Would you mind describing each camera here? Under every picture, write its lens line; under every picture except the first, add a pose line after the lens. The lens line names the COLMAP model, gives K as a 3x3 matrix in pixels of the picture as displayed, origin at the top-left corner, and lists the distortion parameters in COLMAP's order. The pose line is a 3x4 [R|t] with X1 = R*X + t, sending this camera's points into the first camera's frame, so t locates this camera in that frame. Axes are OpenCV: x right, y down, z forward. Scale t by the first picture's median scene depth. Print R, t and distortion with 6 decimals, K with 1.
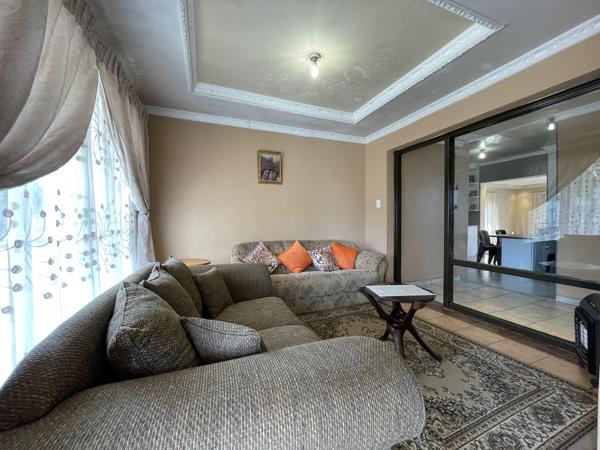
lens RADIAL K [[241.6, 0, 298.6], [0, 241.6, 224.3], [0, 0, 1]] dist [0.001125, 0.000116]
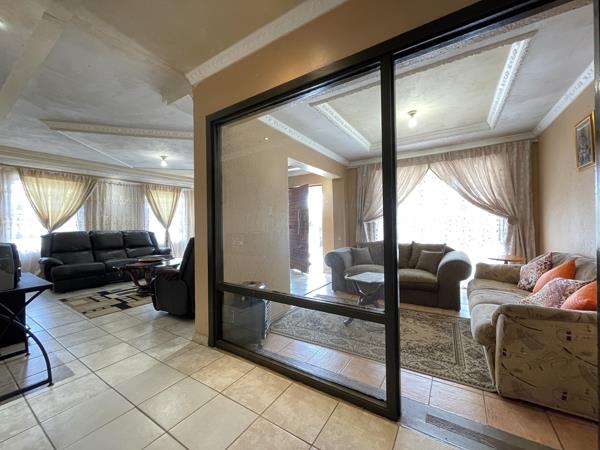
lens RADIAL K [[241.6, 0, 298.6], [0, 241.6, 224.3], [0, 0, 1]] dist [0.001125, 0.000116]
pose [[-0.816531, 0.012619, -0.577164, 1.407979], [0.007000, 0.999904, 0.011959, -0.047426], [0.577260, 0.005725, -0.816540, 1.730504]]
